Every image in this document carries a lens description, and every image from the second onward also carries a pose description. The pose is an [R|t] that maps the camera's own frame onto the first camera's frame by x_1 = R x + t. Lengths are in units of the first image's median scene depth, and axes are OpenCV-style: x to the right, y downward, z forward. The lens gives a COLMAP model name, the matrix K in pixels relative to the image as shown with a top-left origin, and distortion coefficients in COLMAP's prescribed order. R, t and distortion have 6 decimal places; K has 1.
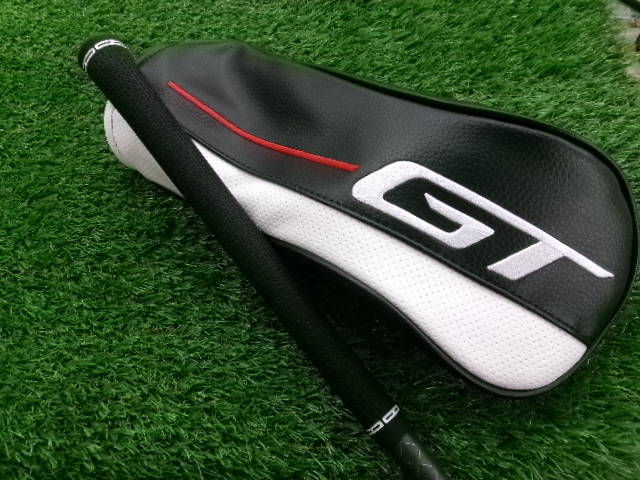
lens RADIAL K [[528.3, 0, 323.5], [0, 528.3, 239.5], [0, 0, 1]] dist [-0.005705, -0.011729]
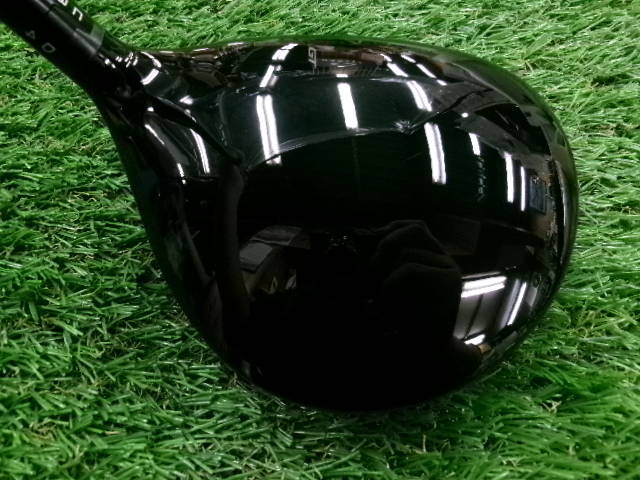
lens RADIAL K [[528.3, 0, 323.5], [0, 528.3, 239.5], [0, 0, 1]] dist [-0.005705, -0.011729]
pose [[0.999262, -0.000418, 0.038414, 0.035749], [0.000893, 0.999923, -0.012341, 0.041329], [-0.038406, 0.012366, 0.999186, 0.570635]]
